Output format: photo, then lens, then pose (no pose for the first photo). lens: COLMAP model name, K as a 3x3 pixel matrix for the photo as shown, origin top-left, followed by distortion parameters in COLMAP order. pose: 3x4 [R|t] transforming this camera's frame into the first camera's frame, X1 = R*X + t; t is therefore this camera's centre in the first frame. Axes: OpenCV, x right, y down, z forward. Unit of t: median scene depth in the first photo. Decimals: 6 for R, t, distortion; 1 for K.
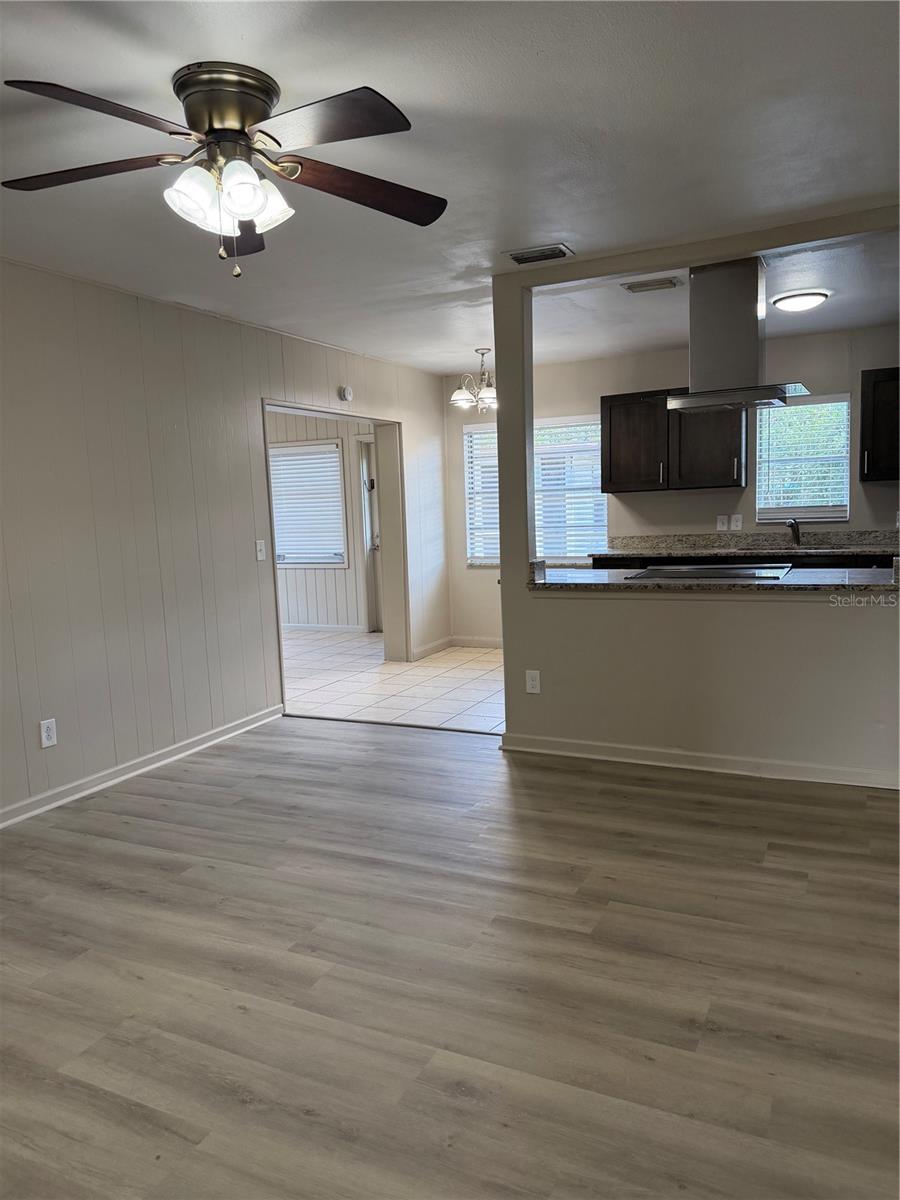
lens RADIAL K [[829.4, 0, 450.0], [0, 829.4, 600.0], [0, 0, 1]] dist [0.003695, -0.005200]
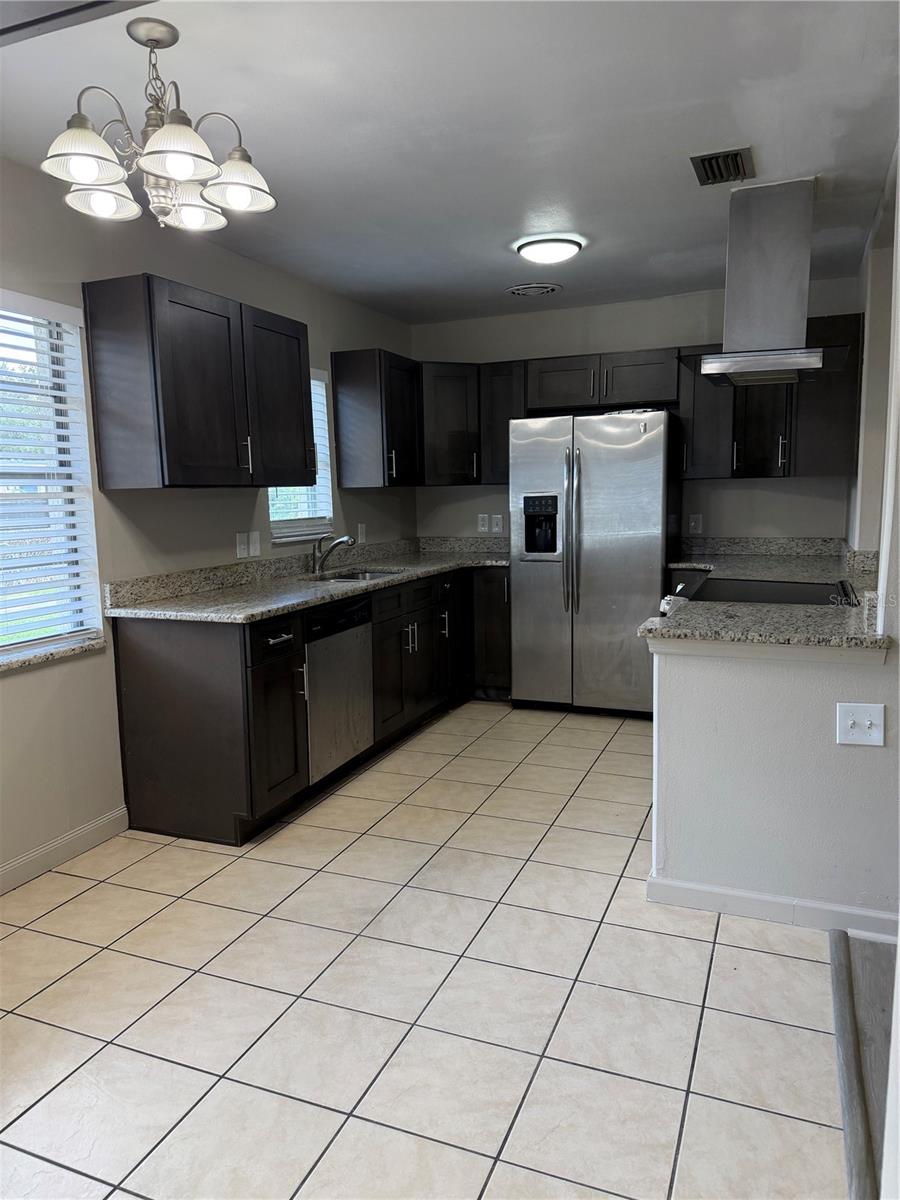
lens RADIAL K [[829.4, 0, 450.0], [0, 829.4, 600.0], [0, 0, 1]] dist [0.003695, -0.005200]
pose [[-0.082578, -0.089750, 0.992535, -0.667097], [0.136929, 0.985469, 0.100503, -0.202085], [-0.987133, 0.144206, -0.069089, 1.929714]]
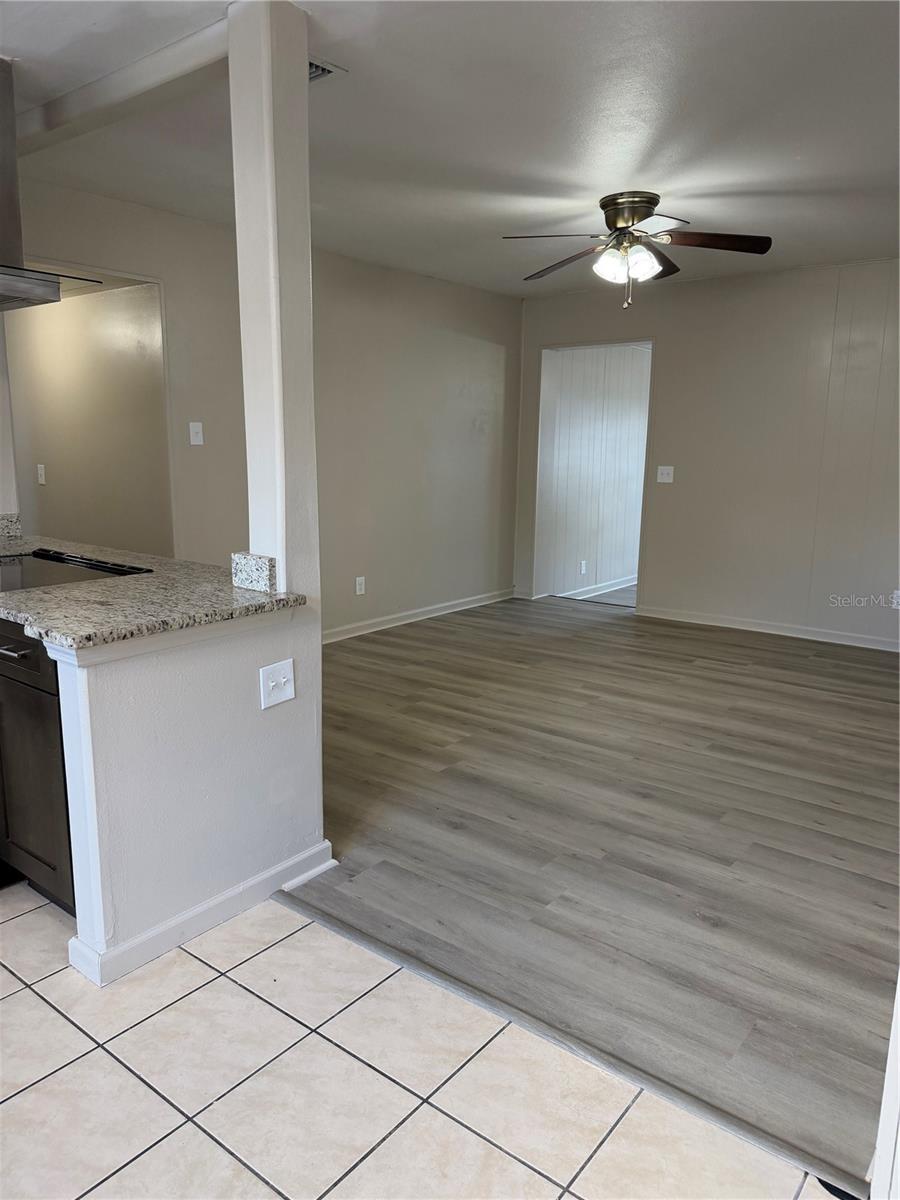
lens RADIAL K [[829.4, 0, 450.0], [0, 829.4, 600.0], [0, 0, 1]] dist [0.003695, -0.005200]
pose [[-0.976372, -0.008927, 0.215912, -0.217417], [0.056181, 0.954303, 0.293511, -0.256209], [-0.208665, 0.298706, -0.931254, 2.206543]]
